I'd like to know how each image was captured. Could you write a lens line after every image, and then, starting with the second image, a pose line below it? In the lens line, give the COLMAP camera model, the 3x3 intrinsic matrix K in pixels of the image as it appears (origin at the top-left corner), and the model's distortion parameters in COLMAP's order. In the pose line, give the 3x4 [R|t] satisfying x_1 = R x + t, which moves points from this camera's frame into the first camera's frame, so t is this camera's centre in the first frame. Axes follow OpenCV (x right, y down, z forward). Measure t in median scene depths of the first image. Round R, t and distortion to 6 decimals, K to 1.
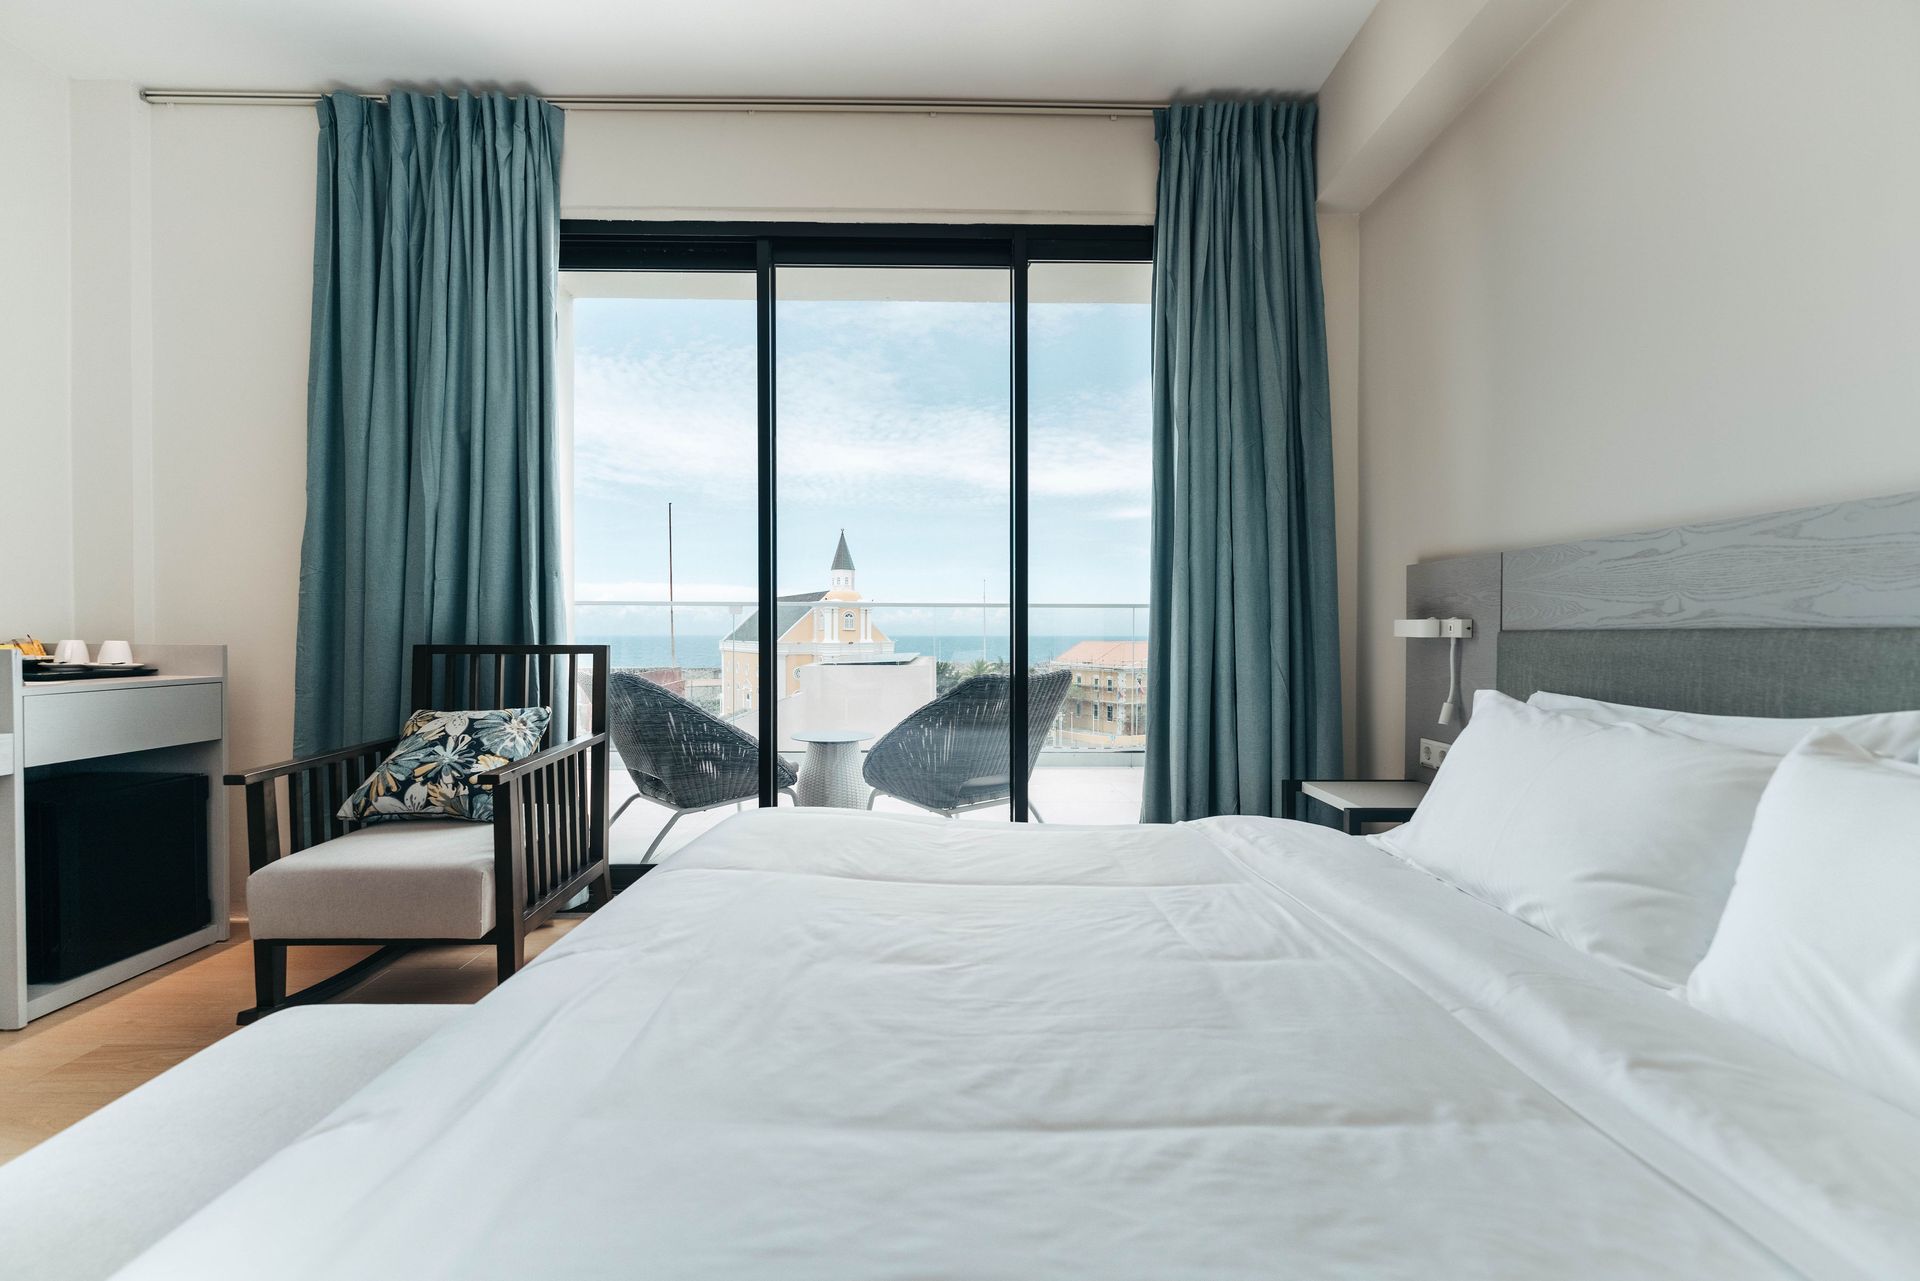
lens RADIAL K [[832.0, 0, 927.0], [0, 832.0, 638.4], [0, 0, 1]] dist [-0.002502, 0.000027]
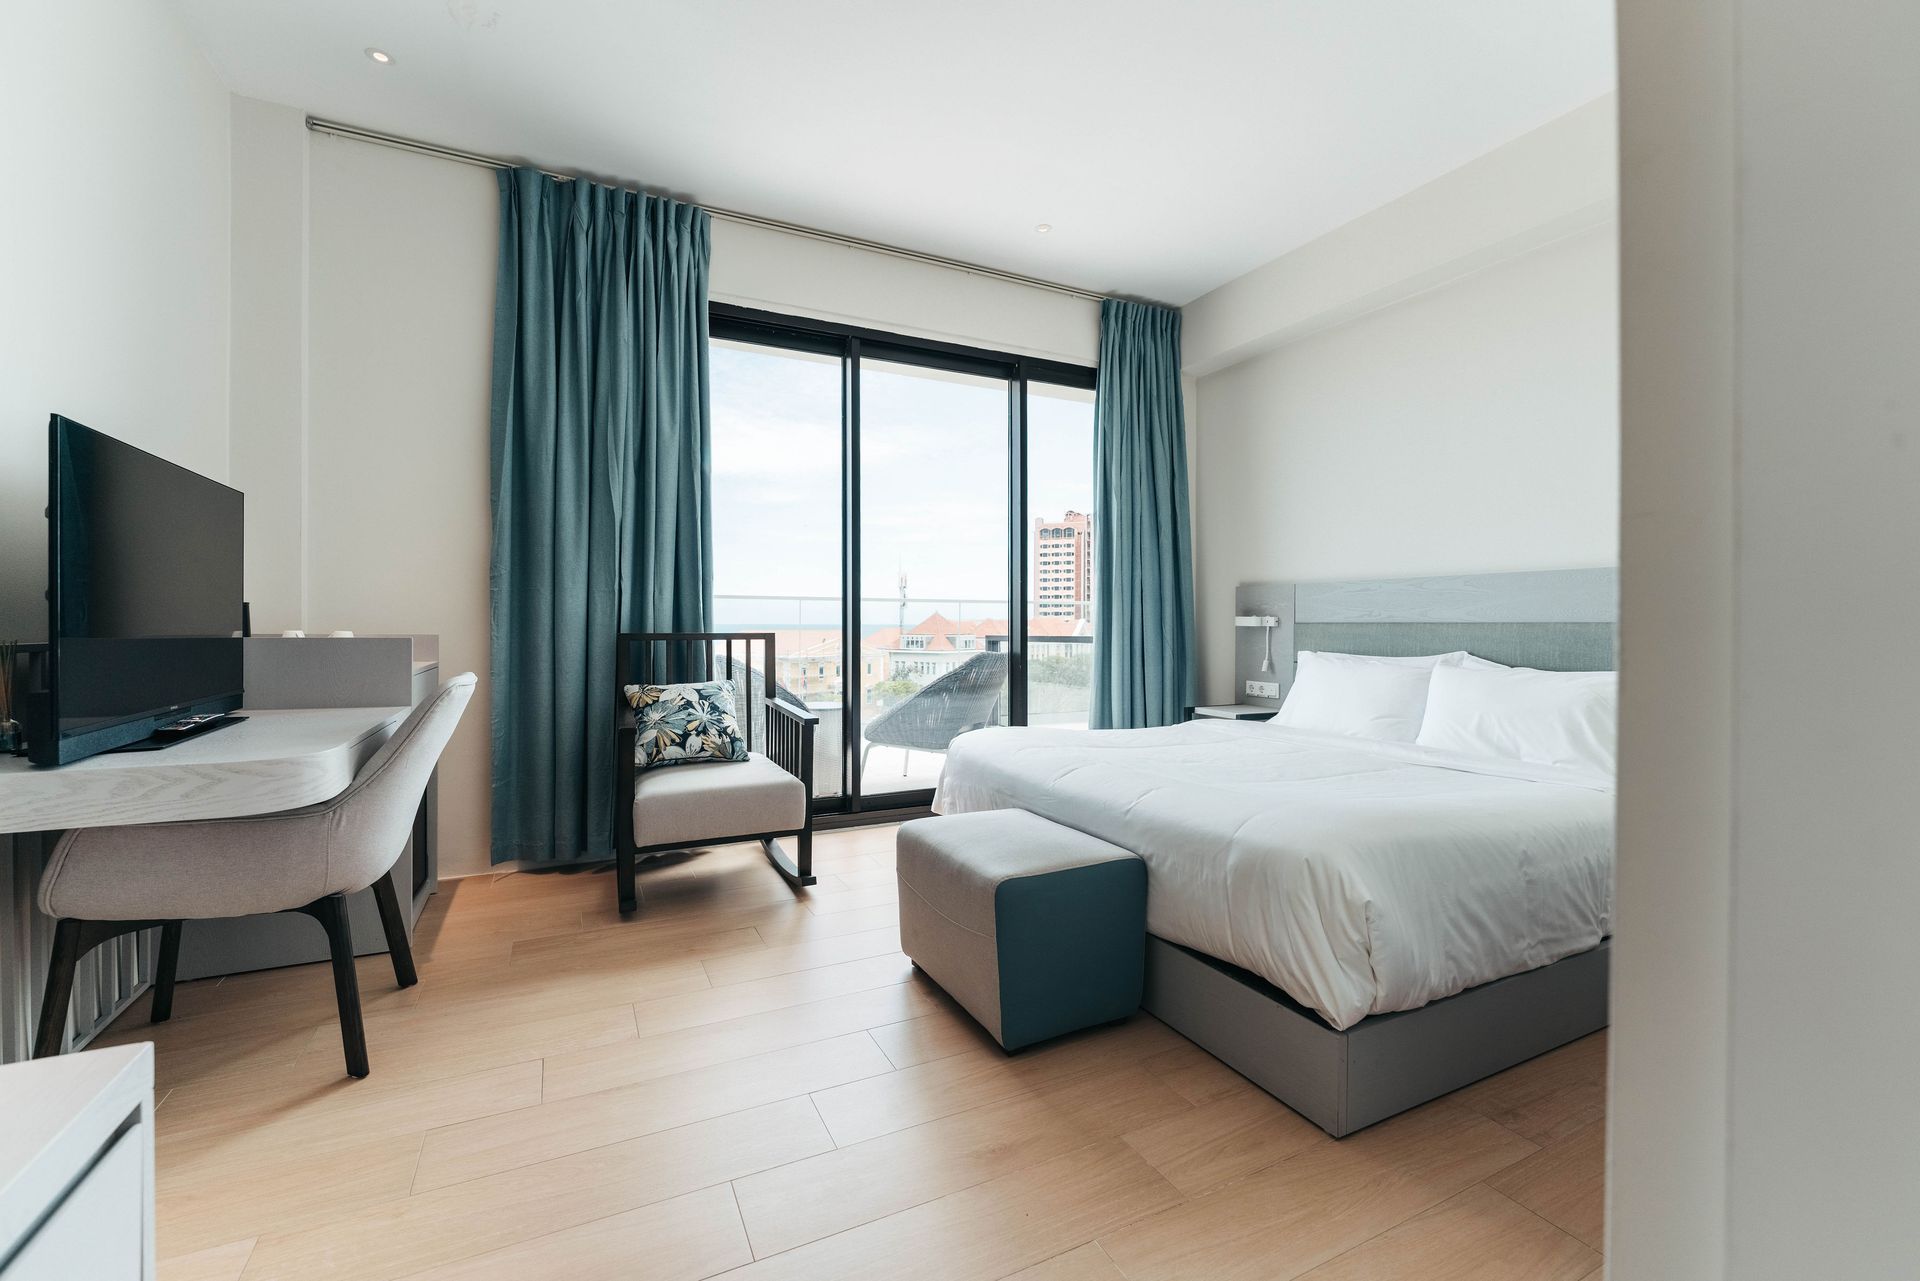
lens RADIAL K [[832.0, 0, 1002.8], [0, 832.0, 620.5], [0, 0, 1]] dist [-0.002502, 0.000027]
pose [[0.892733, 0.001439, 0.450583, -0.634012], [0.002249, 0.999968, -0.007651, -0.000851], [-0.450580, 0.007844, 0.892702, -0.358672]]
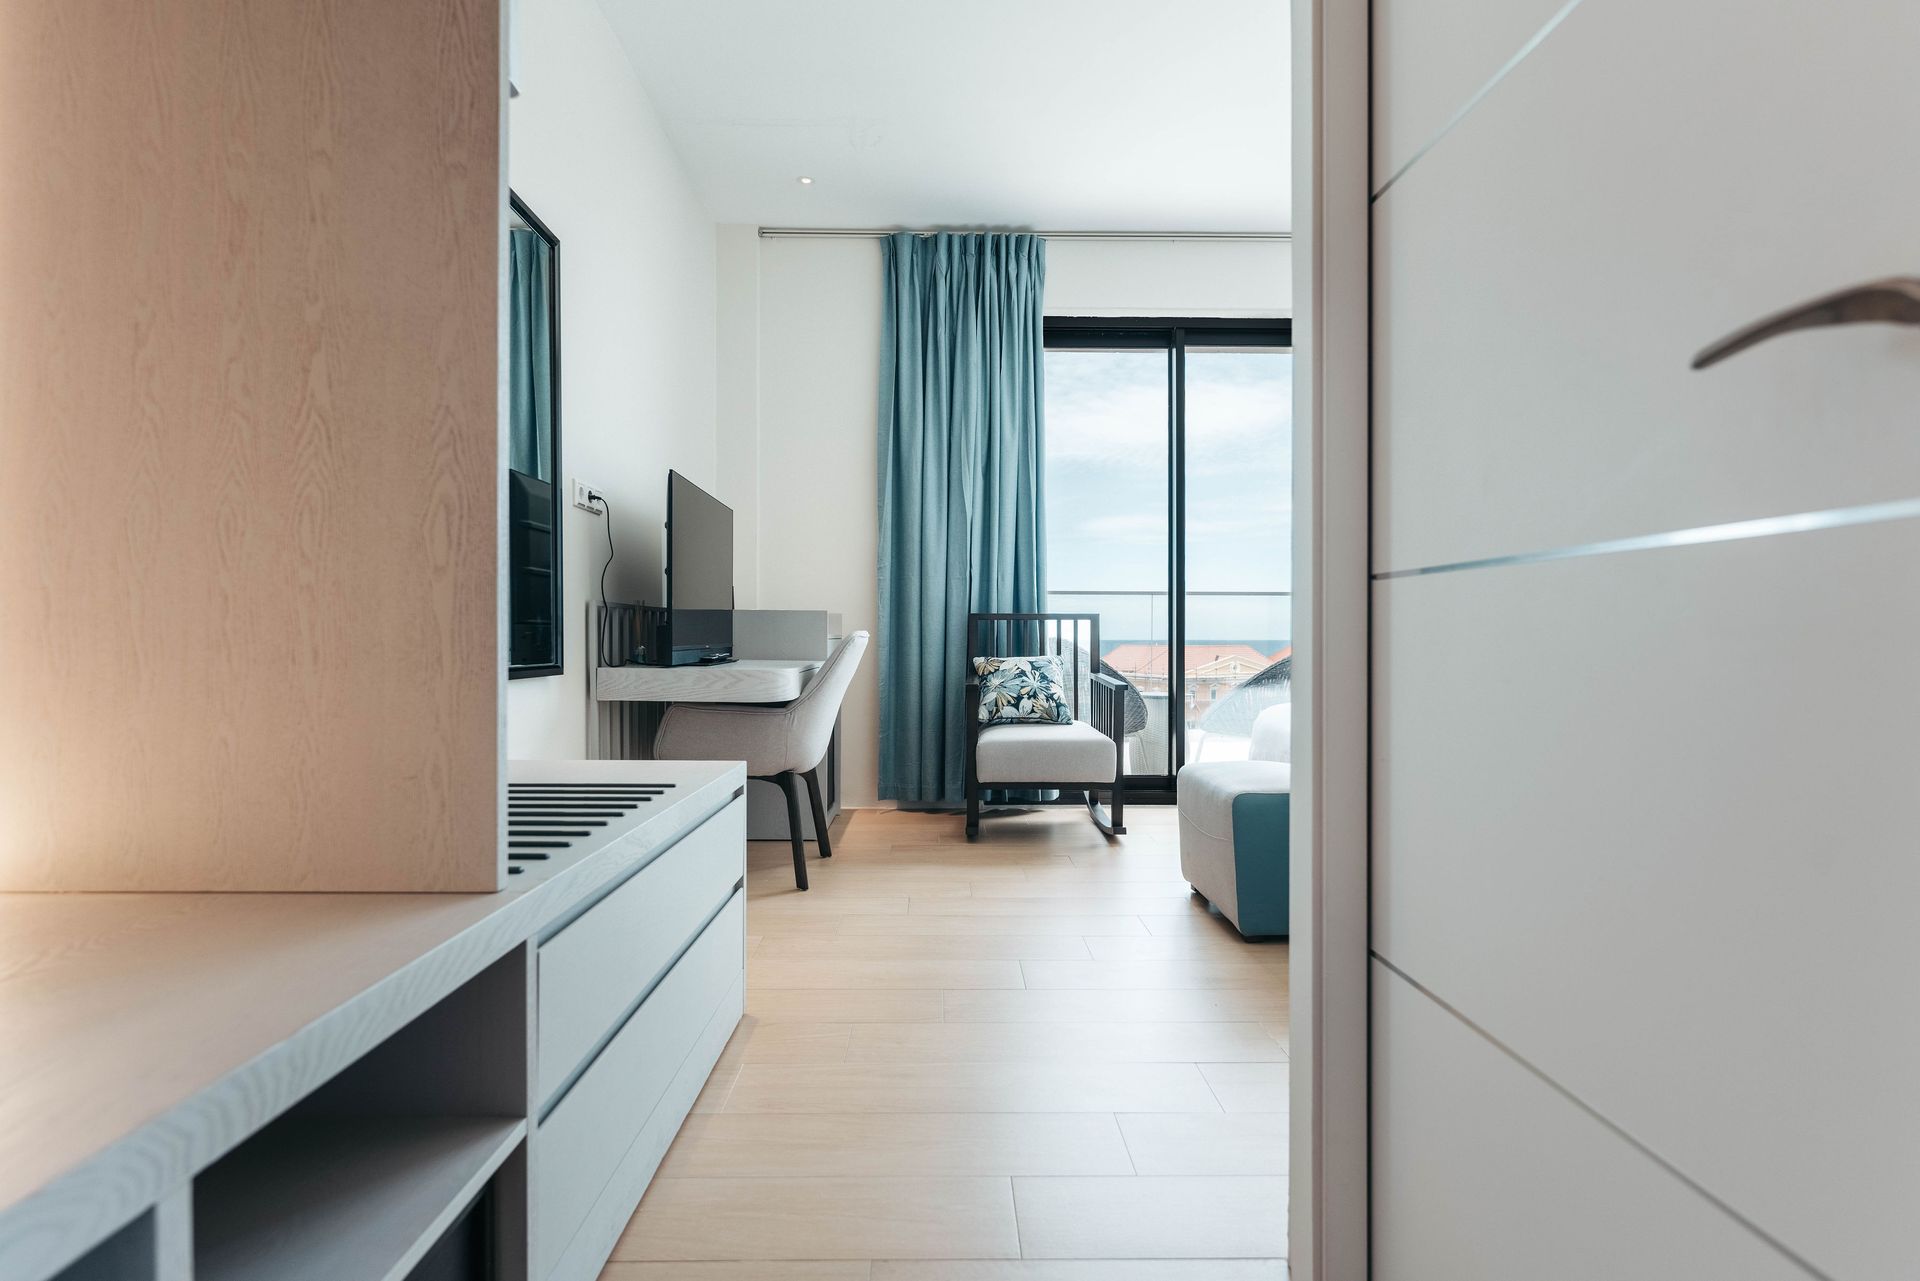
lens RADIAL K [[953.4, 0, 950.4], [0, 953.4, 633.2], [0, 0, 1]] dist [0.003662, -0.000017]
pose [[0.999992, 0.002875, -0.002886, -0.615063], [-0.002878, 0.999996, -0.000795, 0.042888], [0.002883, 0.000804, 0.999996, -0.662056]]
